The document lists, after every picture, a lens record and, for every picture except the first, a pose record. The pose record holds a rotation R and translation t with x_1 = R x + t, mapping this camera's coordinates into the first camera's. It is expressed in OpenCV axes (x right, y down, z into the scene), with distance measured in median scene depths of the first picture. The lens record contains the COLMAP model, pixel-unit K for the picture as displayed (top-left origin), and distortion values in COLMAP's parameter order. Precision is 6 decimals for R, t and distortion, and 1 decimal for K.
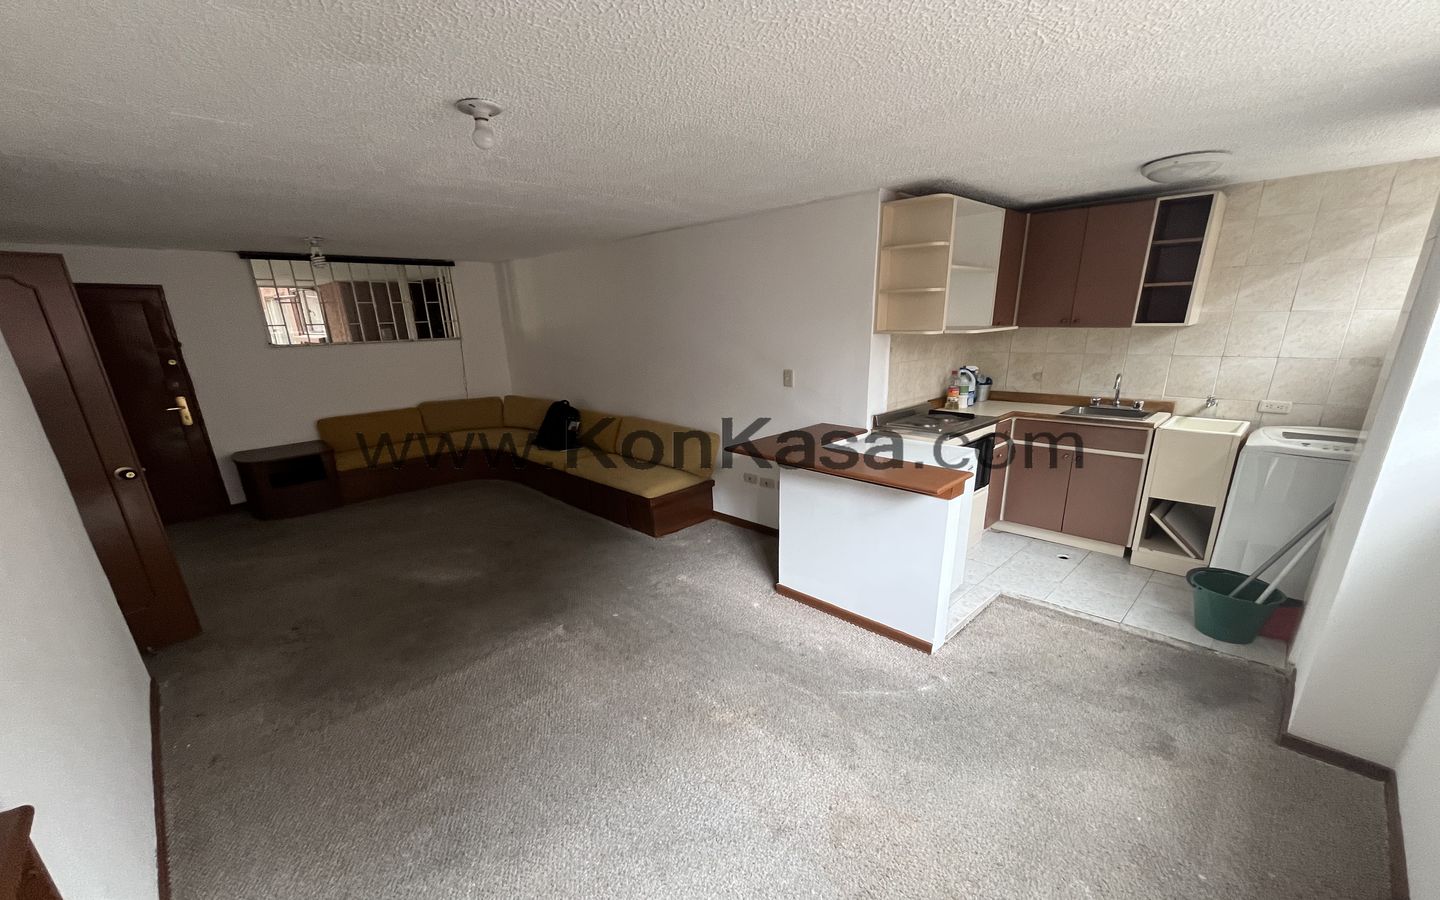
lens RADIAL K [[571.1, 0, 713.3], [0, 571.1, 506.2], [0, 0, 1]] dist [-0.001221, -0.000449]
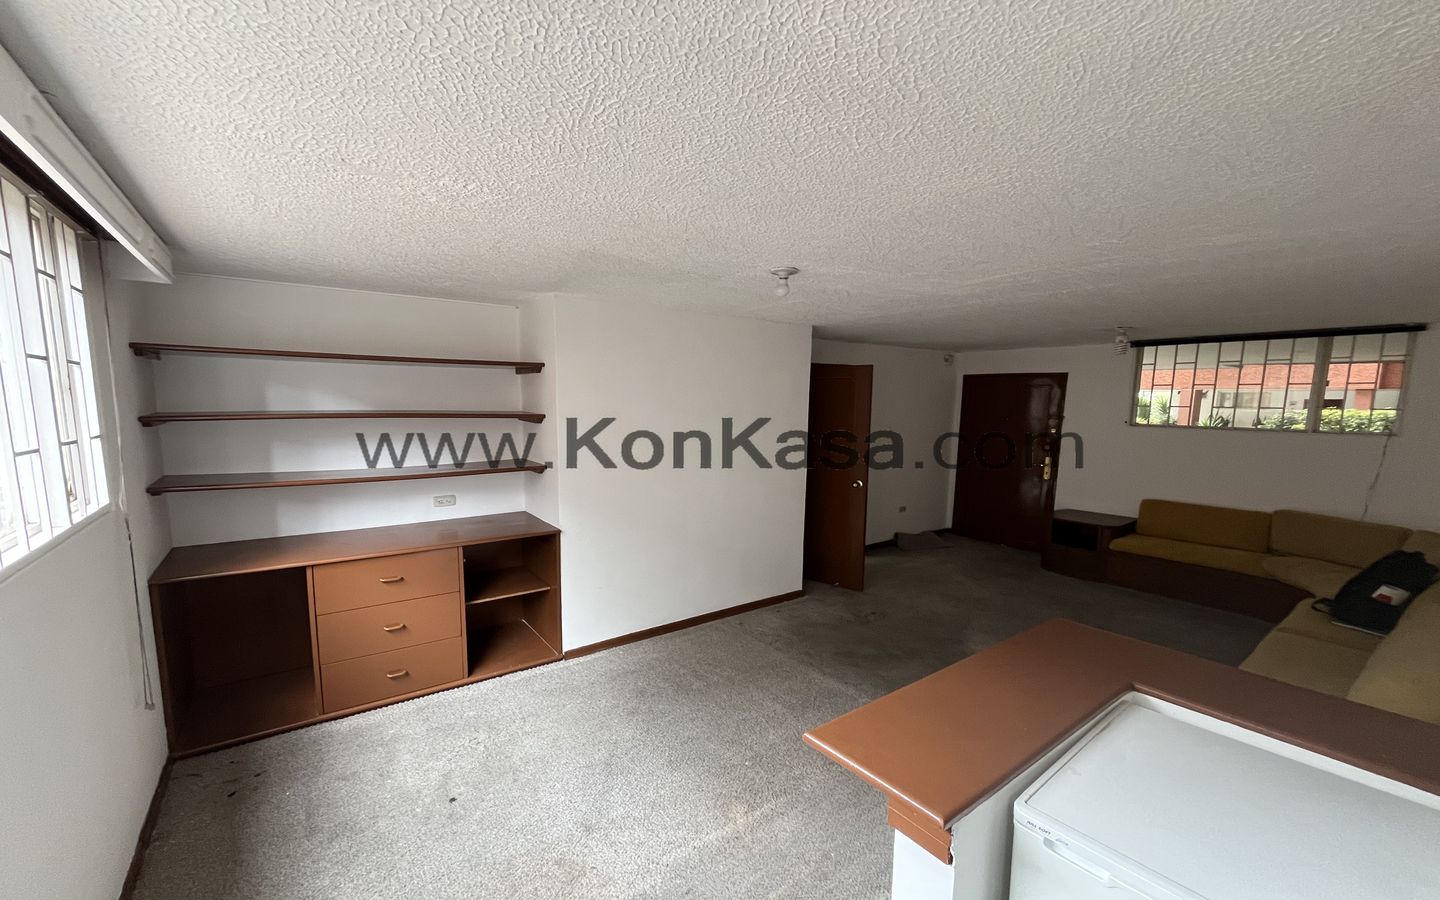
lens RADIAL K [[577.2, 0, 716.7], [0, 577.2, 501.9], [0, 0, 1]] dist [-0.001946, -0.000046]
pose [[-0.133234, 0.196593, -0.971391, 0.631989], [-0.321210, 0.918659, 0.229978, -0.234769], [0.937589, 0.342662, -0.059249, 0.620282]]
